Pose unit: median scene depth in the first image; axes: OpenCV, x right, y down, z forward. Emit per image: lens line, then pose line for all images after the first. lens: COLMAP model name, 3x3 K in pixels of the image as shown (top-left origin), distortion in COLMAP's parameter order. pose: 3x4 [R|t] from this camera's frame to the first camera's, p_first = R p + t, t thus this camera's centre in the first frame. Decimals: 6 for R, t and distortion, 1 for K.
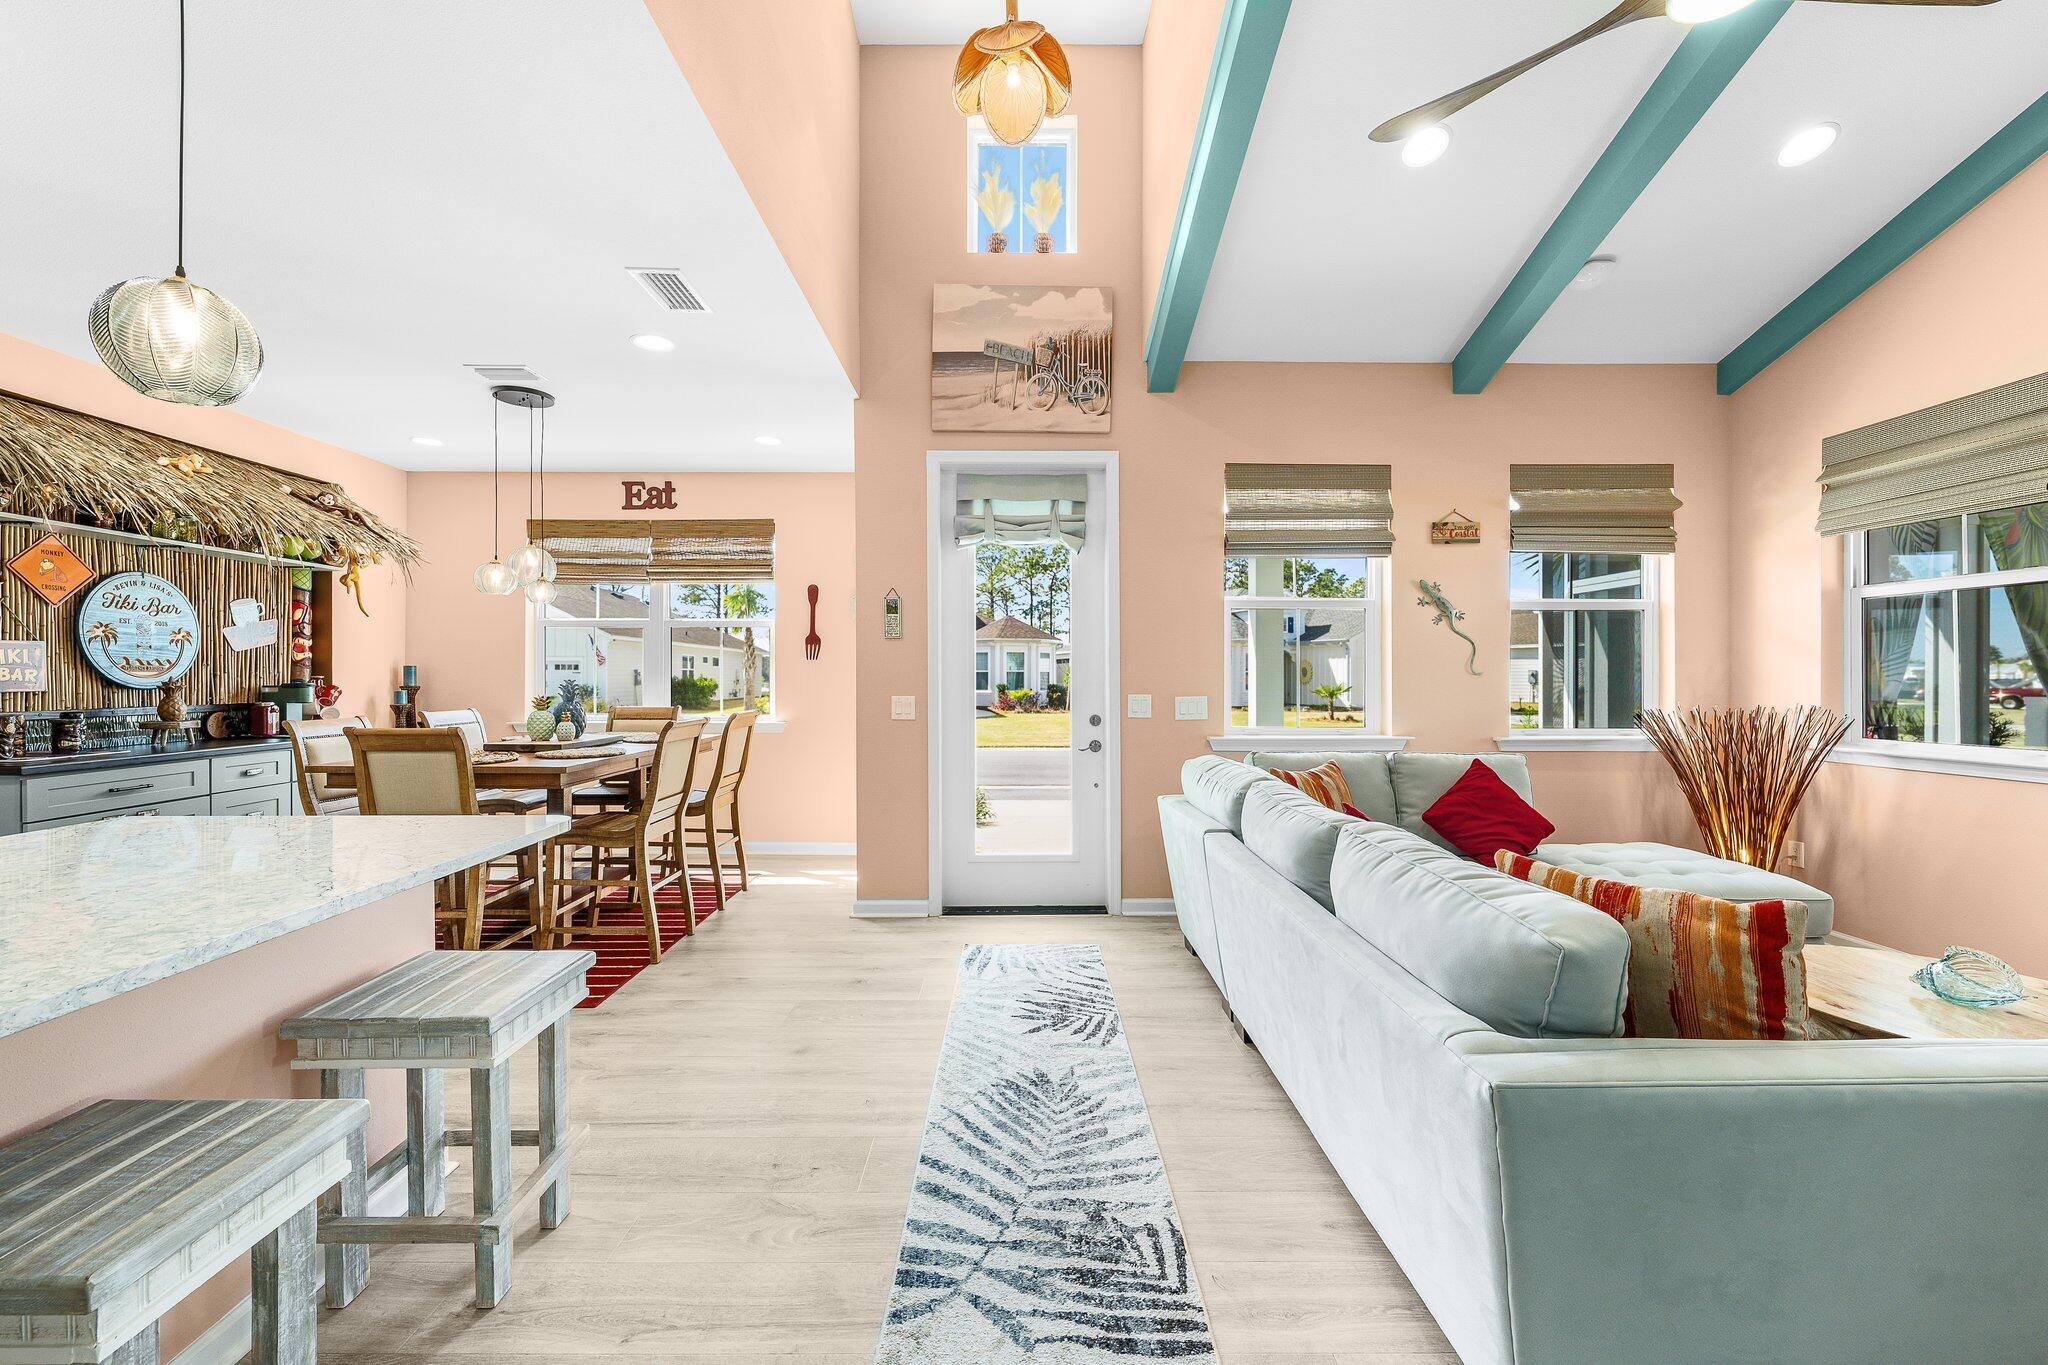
lens RADIAL K [[806.6, 0, 1014.4], [0, 806.6, 681.3], [0, 0, 1]] dist [0.000002, -0.000294]
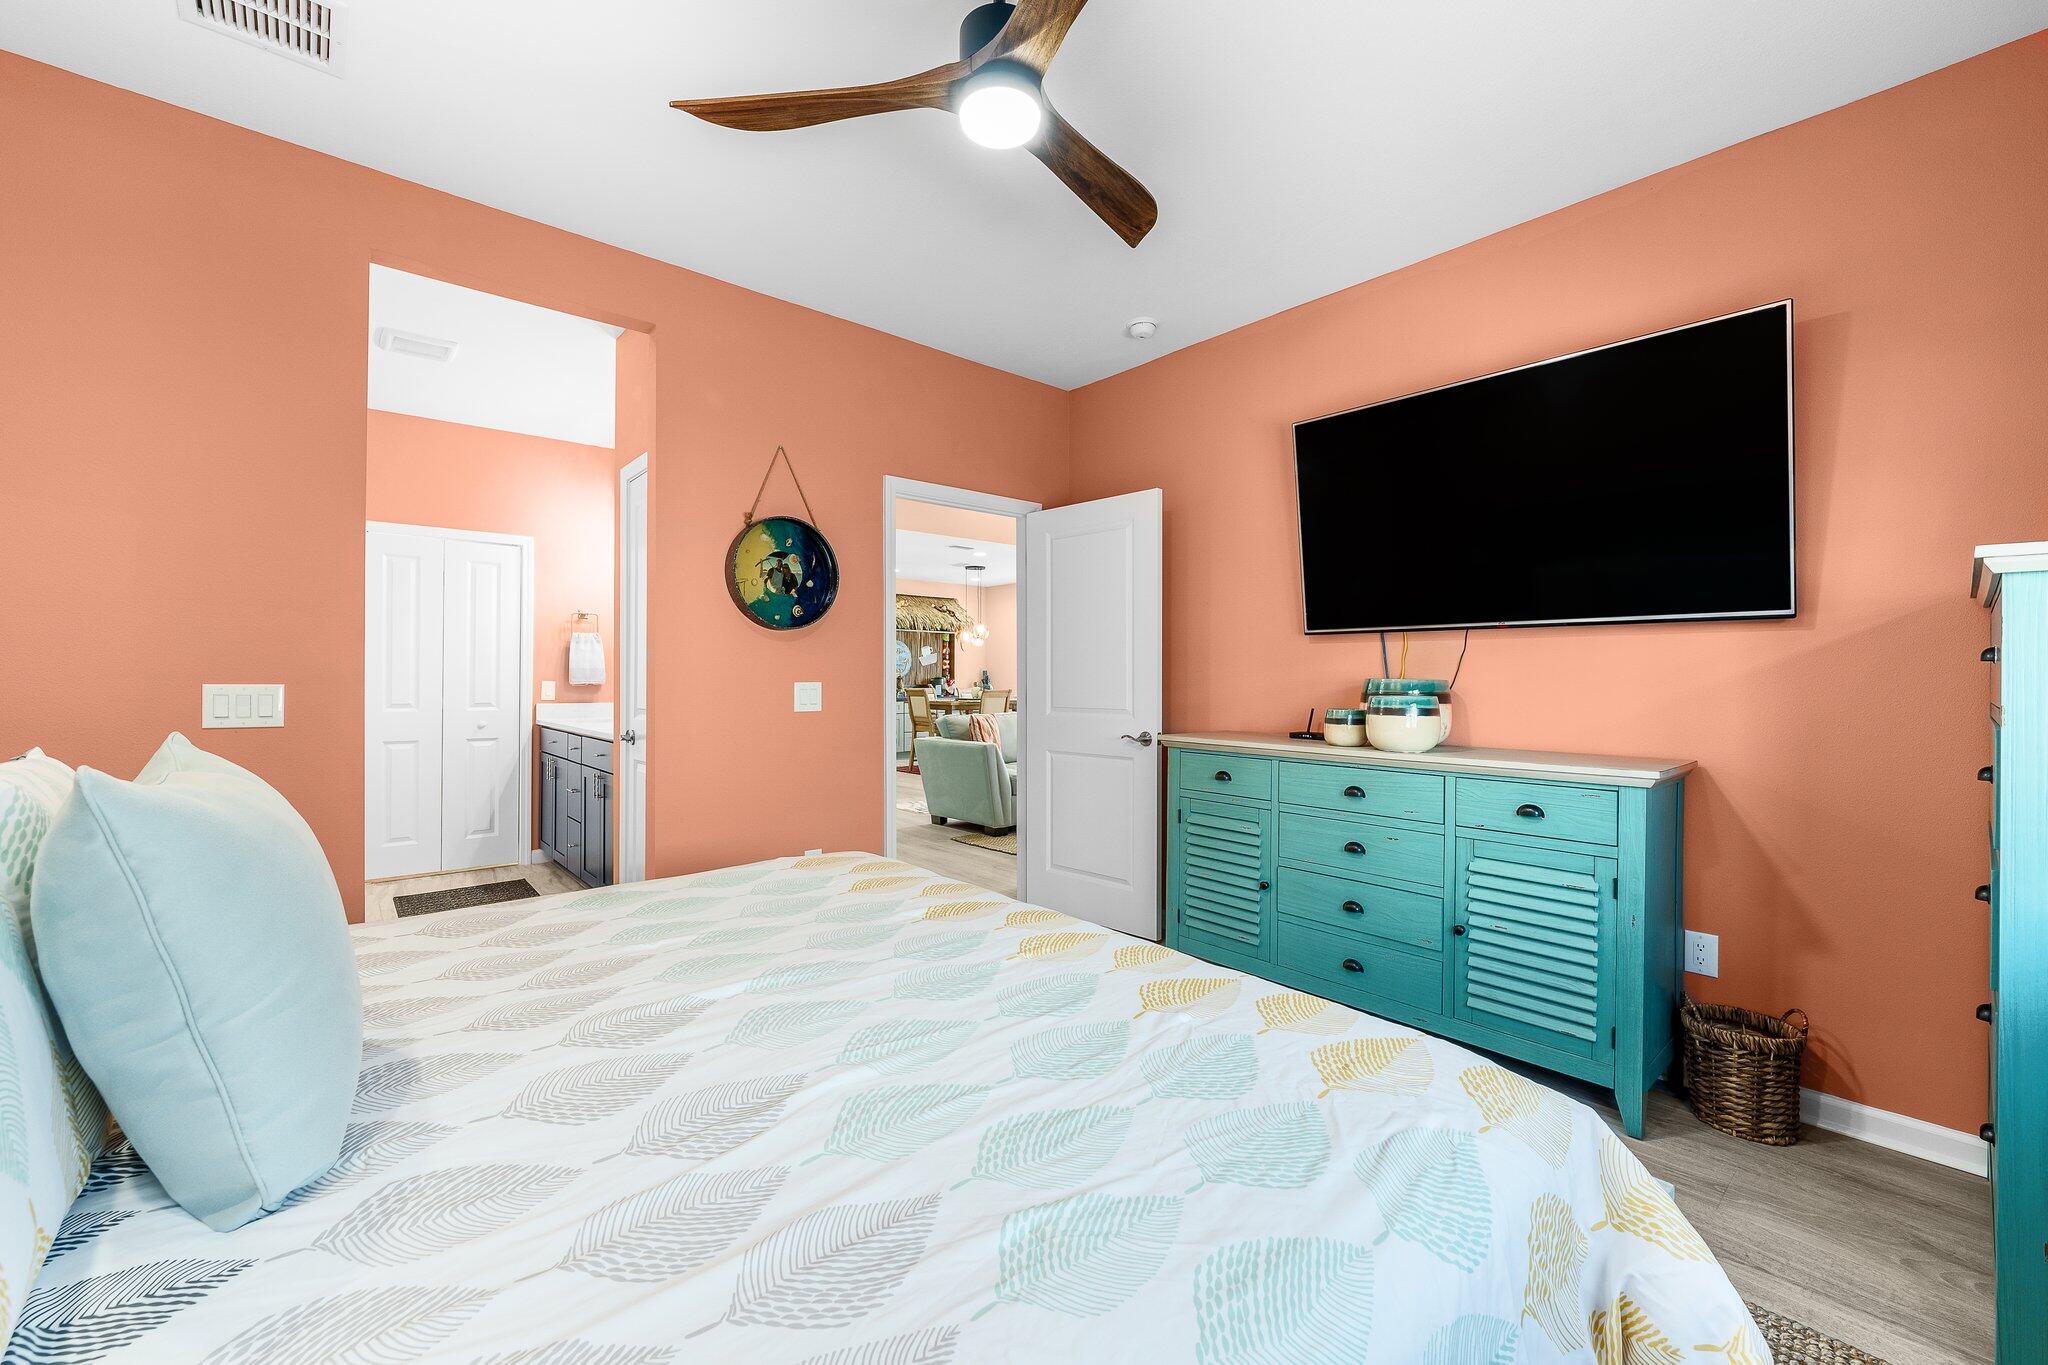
lens RADIAL K [[806.6, 0, 1029.2], [0, 806.6, 680.9], [0, 0, 1]] dist [0.000002, -0.000294]
pose [[0.653610, 0.002092, -0.756829, 1.436922], [-0.008657, 0.999951, -0.004712, 0.026557], [0.756782, 0.009631, 0.653596, -0.556000]]
